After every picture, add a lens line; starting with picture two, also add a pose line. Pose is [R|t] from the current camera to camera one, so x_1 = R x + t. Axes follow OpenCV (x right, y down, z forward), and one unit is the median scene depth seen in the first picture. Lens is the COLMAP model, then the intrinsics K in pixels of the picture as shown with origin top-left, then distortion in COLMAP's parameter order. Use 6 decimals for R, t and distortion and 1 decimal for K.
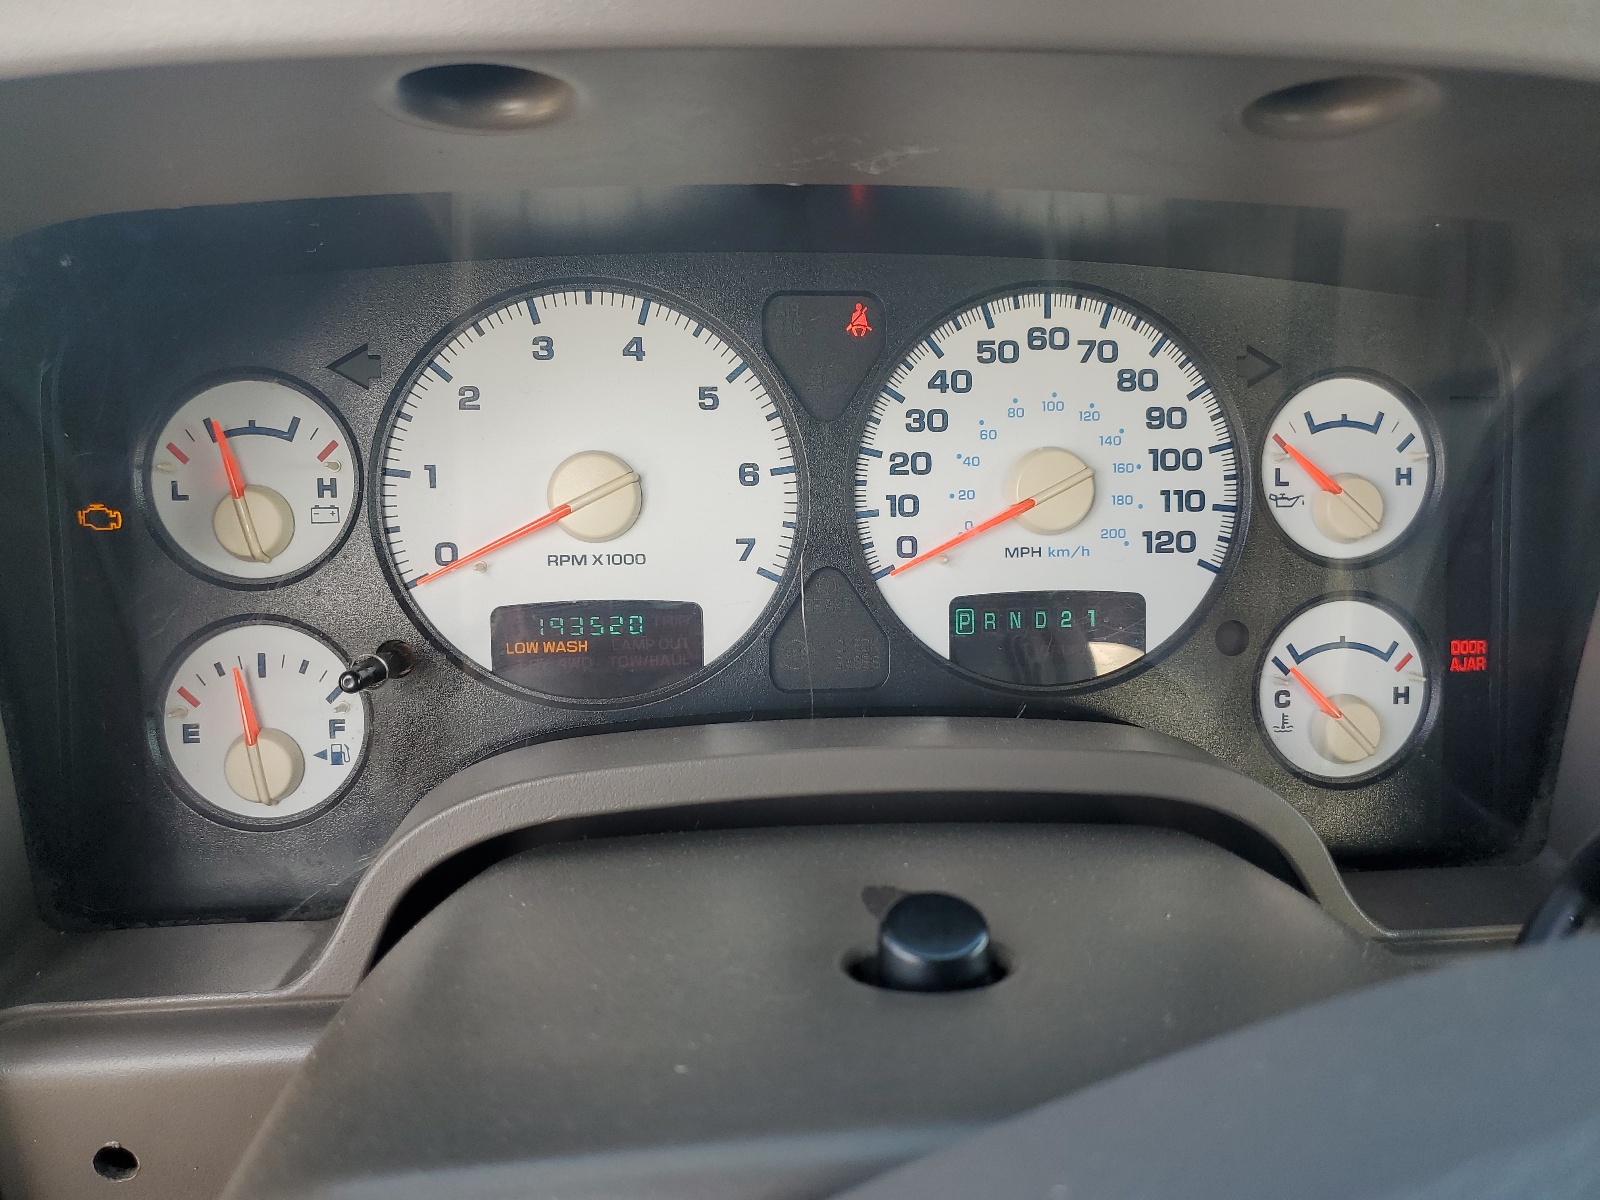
lens RADIAL K [[1214.6, 0, 800.4], [0, 1214.6, 600.8], [0, 0, 1]] dist [-0.013697, -0.003149]
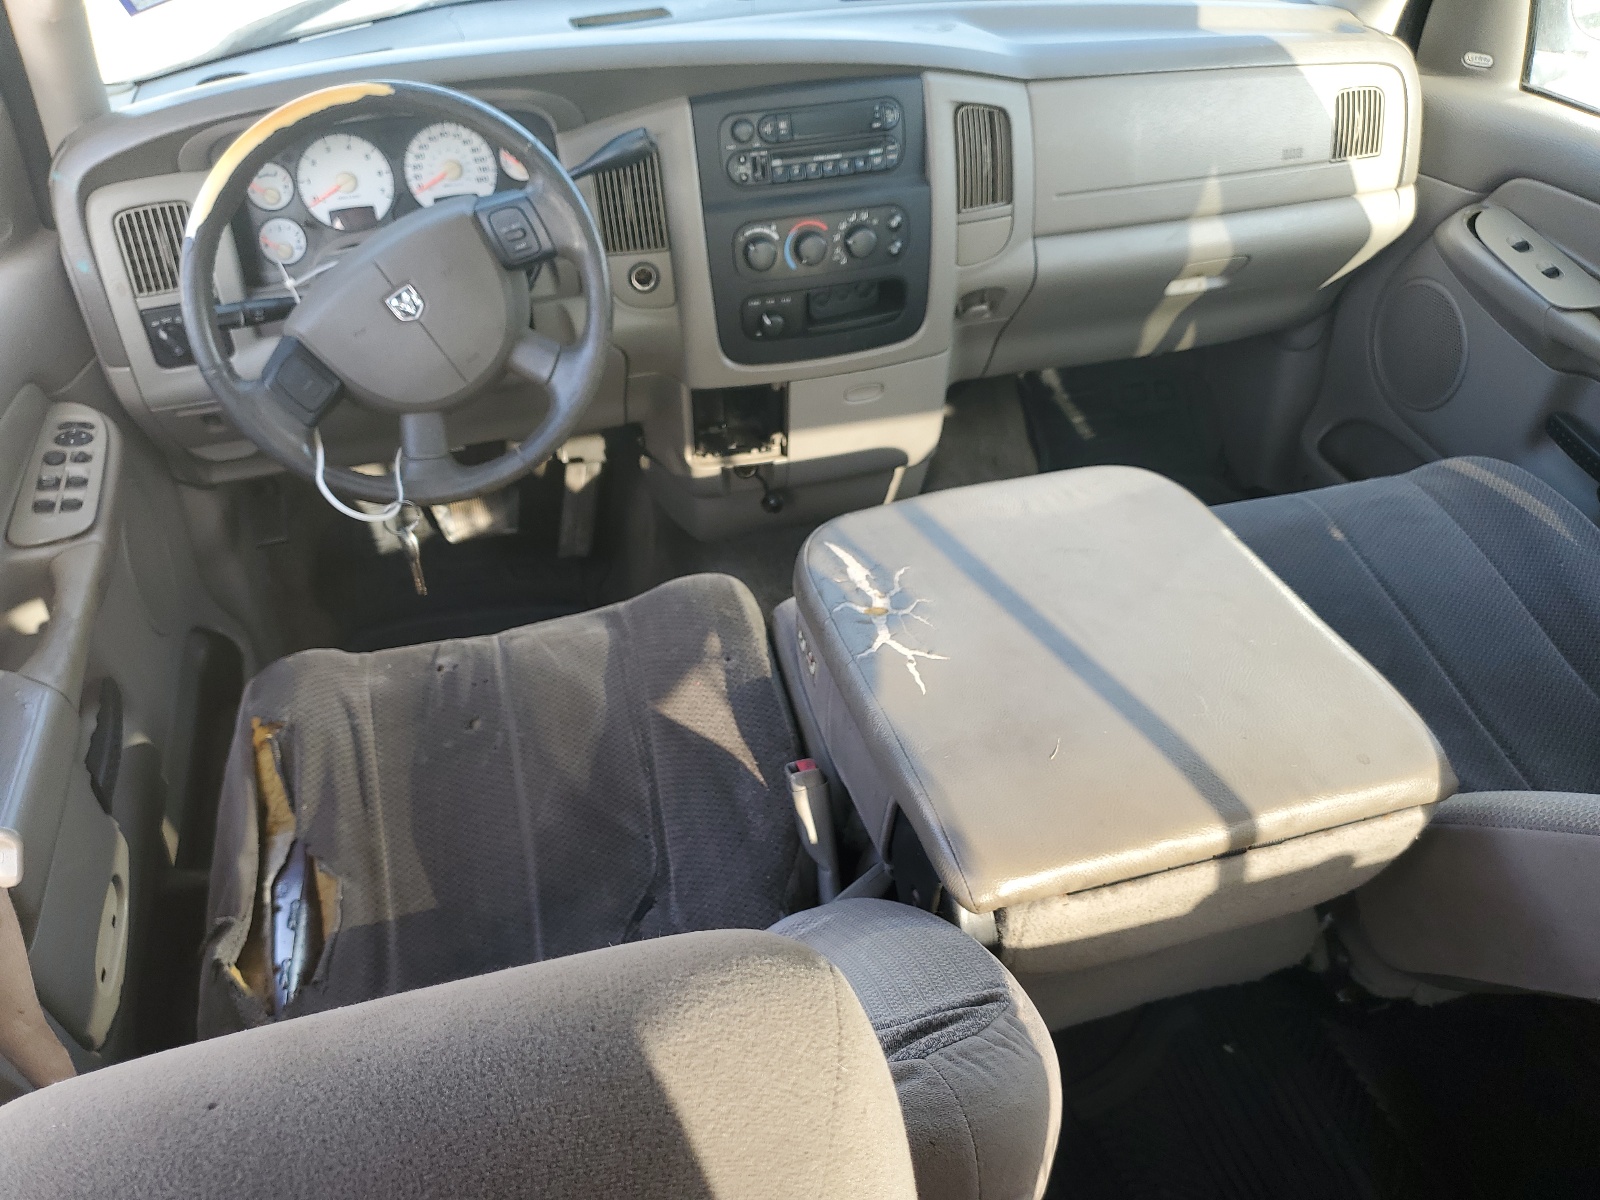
lens RADIAL K [[1214.6, 0, 793.8], [0, 1214.6, 603.9], [0, 0, 1]] dist [-0.013697, -0.003149]
pose [[0.962771, -0.166131, 0.213244, 0.208768], [0.083702, 0.933302, 0.349200, -0.053763], [-0.257034, -0.318351, 0.912462, -3.928570]]
